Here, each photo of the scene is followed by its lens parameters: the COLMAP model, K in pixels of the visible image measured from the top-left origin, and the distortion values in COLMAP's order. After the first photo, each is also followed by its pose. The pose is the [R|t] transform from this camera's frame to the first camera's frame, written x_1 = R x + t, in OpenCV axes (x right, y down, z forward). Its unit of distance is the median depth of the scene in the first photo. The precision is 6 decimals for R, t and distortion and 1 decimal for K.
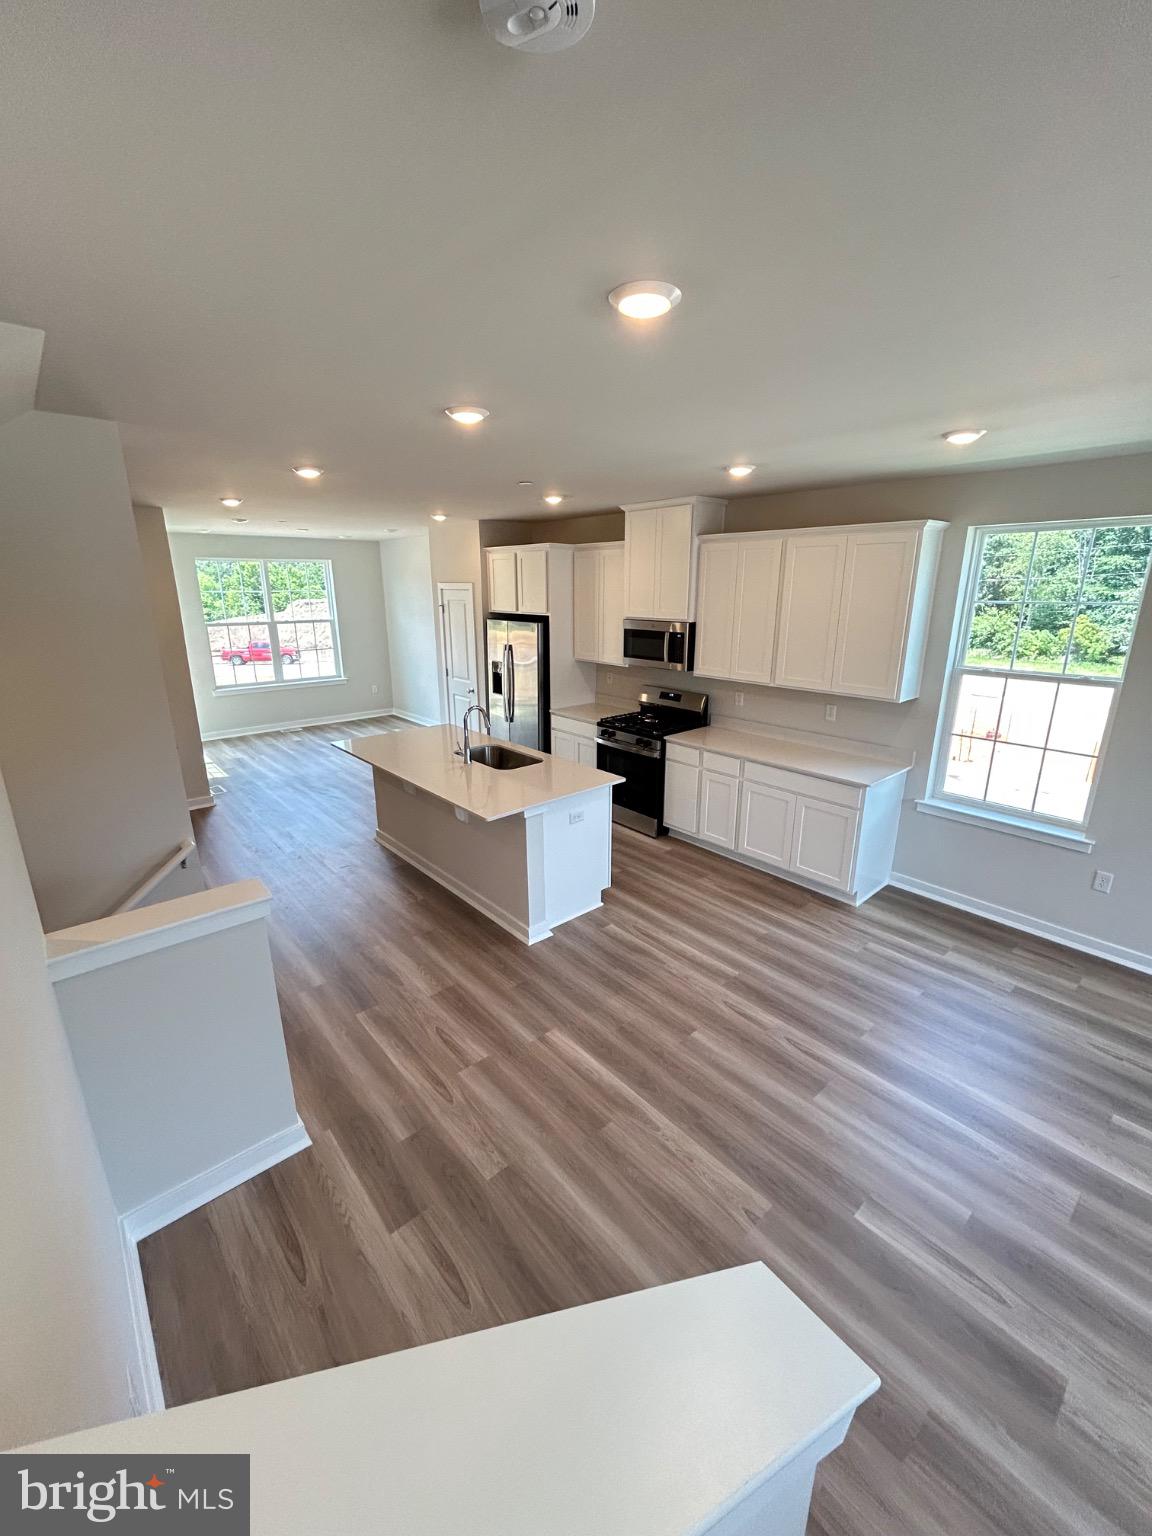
lens RADIAL K [[622.9, 0, 580.7], [0, 622.9, 761.9], [0, 0, 1]] dist [-0.000059, 0.000118]
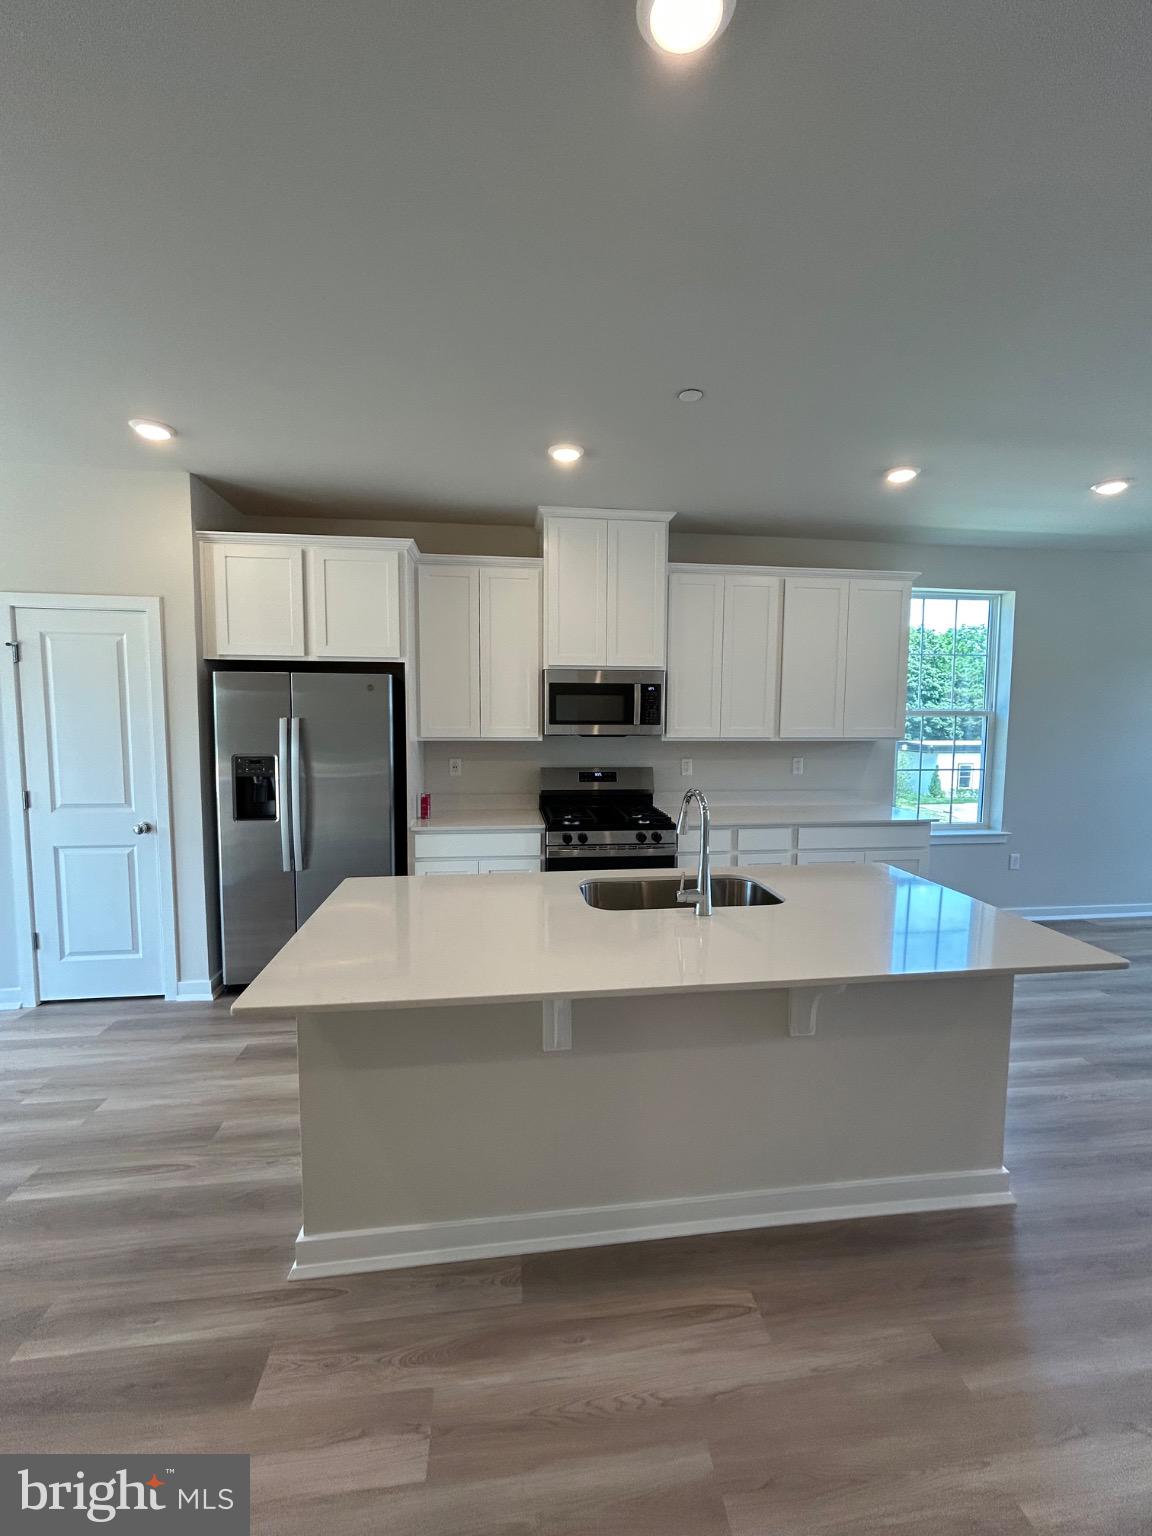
lens RADIAL K [[622.9, 0, 574.2], [0, 622.9, 764.8], [0, 0, 1]] dist [-0.000059, 0.000118]
pose [[0.560049, -0.071629, 0.825357, -0.507083], [0.218897, 0.973645, -0.064035, -0.083887], [-0.799017, 0.216531, 0.560969, 0.661795]]
